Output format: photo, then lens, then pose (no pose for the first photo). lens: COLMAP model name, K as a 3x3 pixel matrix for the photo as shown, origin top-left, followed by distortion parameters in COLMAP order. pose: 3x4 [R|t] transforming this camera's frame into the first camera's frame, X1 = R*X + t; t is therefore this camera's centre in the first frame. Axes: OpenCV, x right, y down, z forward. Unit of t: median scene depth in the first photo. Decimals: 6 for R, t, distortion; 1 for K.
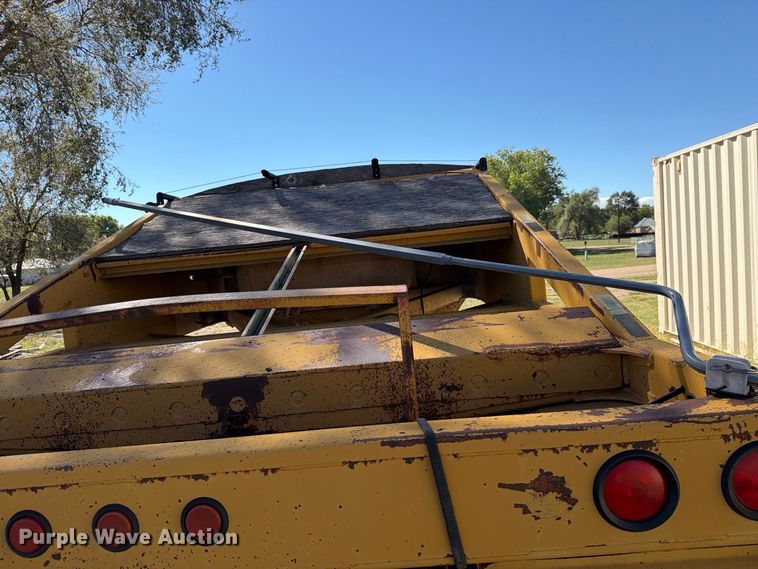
lens RADIAL K [[537.6, 0, 379.0], [0, 537.6, 284.5], [0, 0, 1]] dist [0.002378, -0.062699]
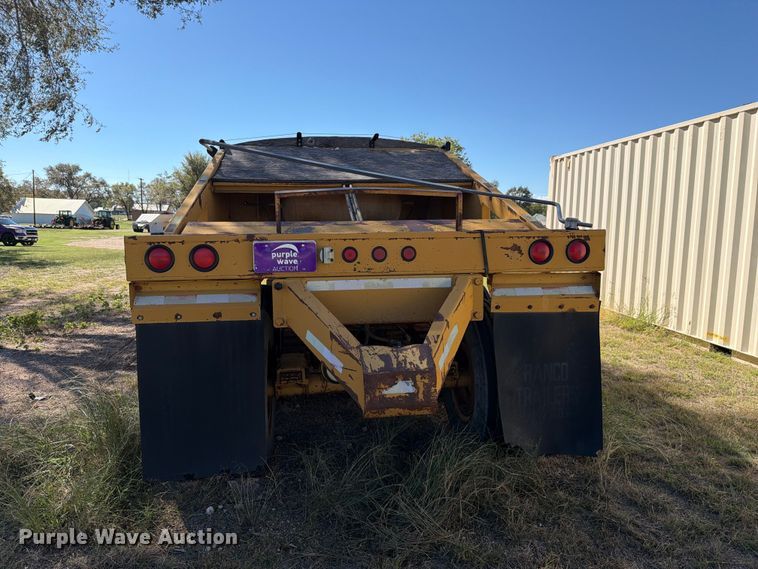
lens RADIAL K [[527.9, 0, 381.0], [0, 527.9, 287.6], [0, 0, 1]] dist [0.066779, -0.106064]
pose [[0.979767, 0.069803, 0.187576, -0.242151], [-0.079587, 0.995806, 0.045136, 0.120180], [-0.183638, -0.059151, 0.981213, -0.456945]]
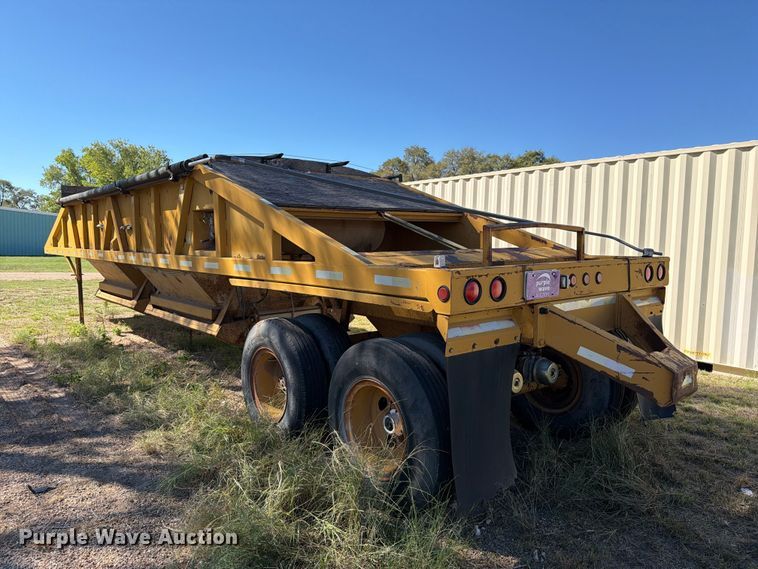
lens RADIAL K [[527.9, 0, 381.0], [0, 527.9, 287.6], [0, 0, 1]] dist [0.066779, -0.106064]
pose [[0.728989, 0.035876, 0.683585, -0.949577], [-0.033131, 0.999304, -0.017113, 0.147083], [-0.683723, -0.010173, 0.729671, -0.165349]]
